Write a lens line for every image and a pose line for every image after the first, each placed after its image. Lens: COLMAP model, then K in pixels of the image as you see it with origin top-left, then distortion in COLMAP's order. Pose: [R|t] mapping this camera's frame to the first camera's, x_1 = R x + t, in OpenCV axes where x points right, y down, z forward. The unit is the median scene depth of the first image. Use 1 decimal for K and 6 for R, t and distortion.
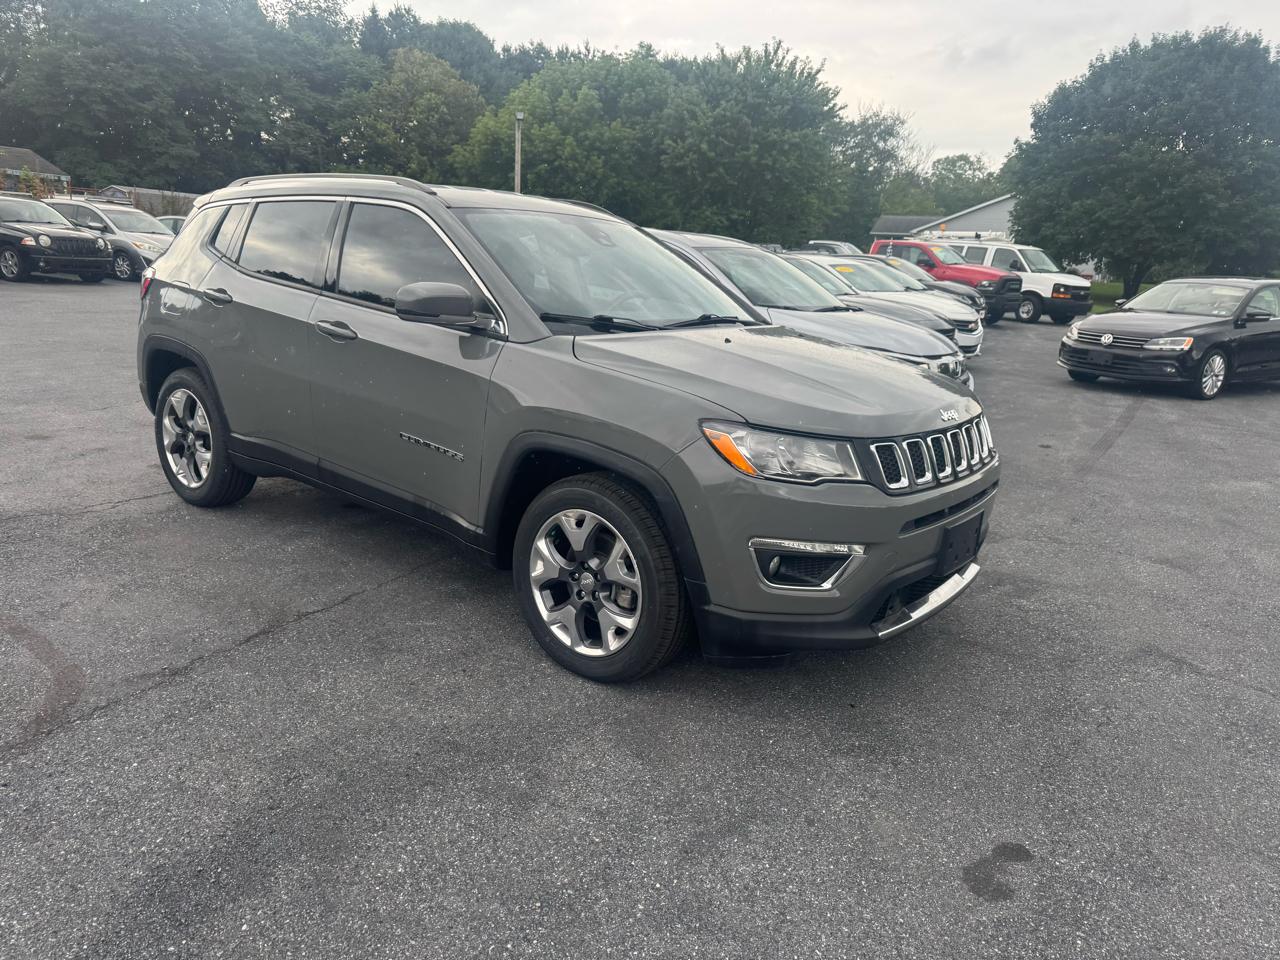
lens RADIAL K [[908.1, 0, 631.6], [0, 908.1, 483.3], [0, 0, 1]] dist [0.028058, -0.033082]
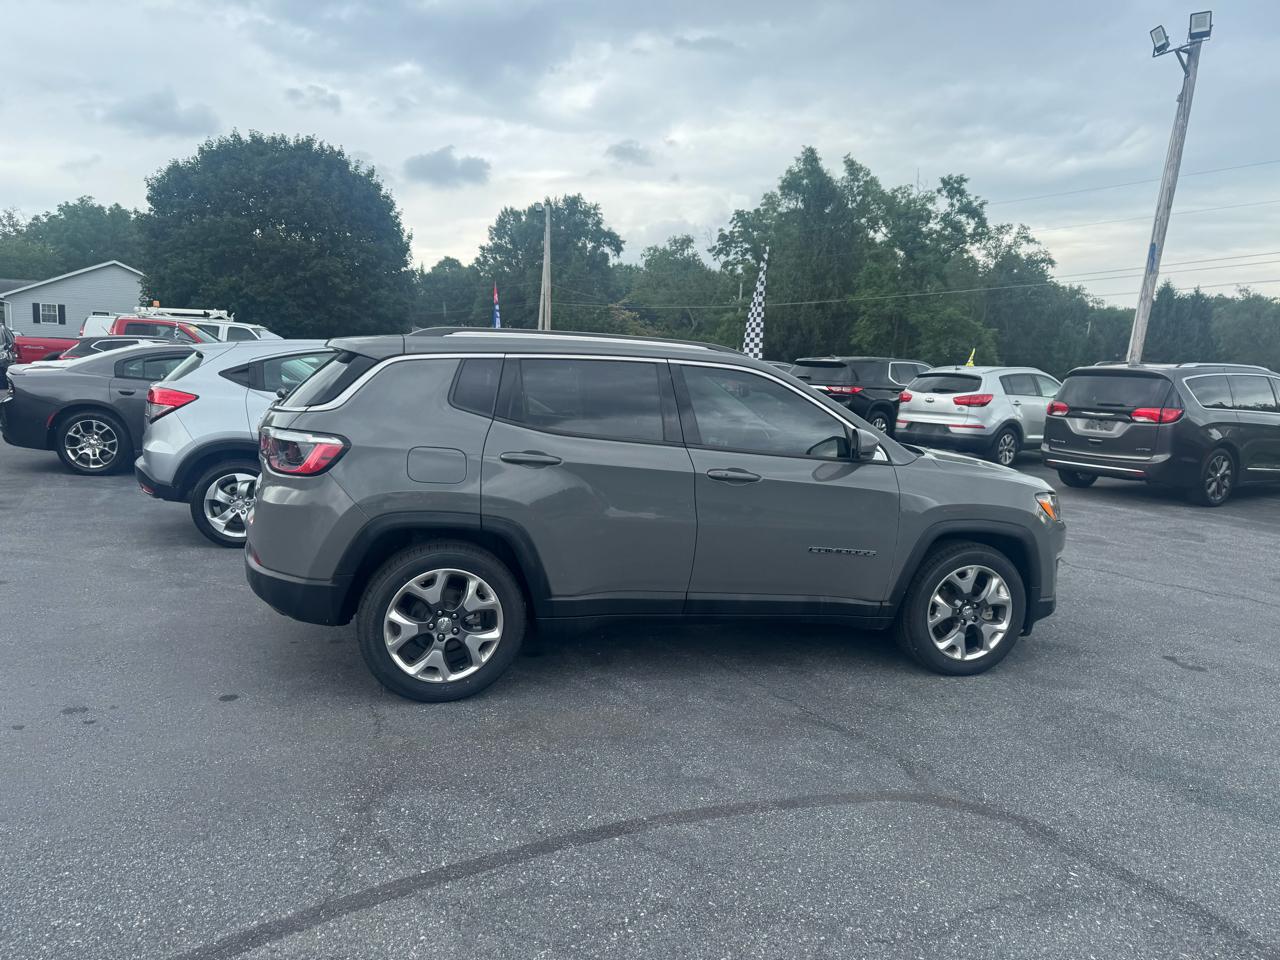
lens RADIAL K [[908.1, 0, 638.3], [0, 908.1, 488.9], [0, 0, 1]] dist [0.028058, -0.033082]
pose [[0.564086, -0.139117, 0.813912, -0.122333], [0.187639, 0.981514, 0.037720, -0.019926], [-0.804113, 0.131445, 0.579762, 0.039760]]
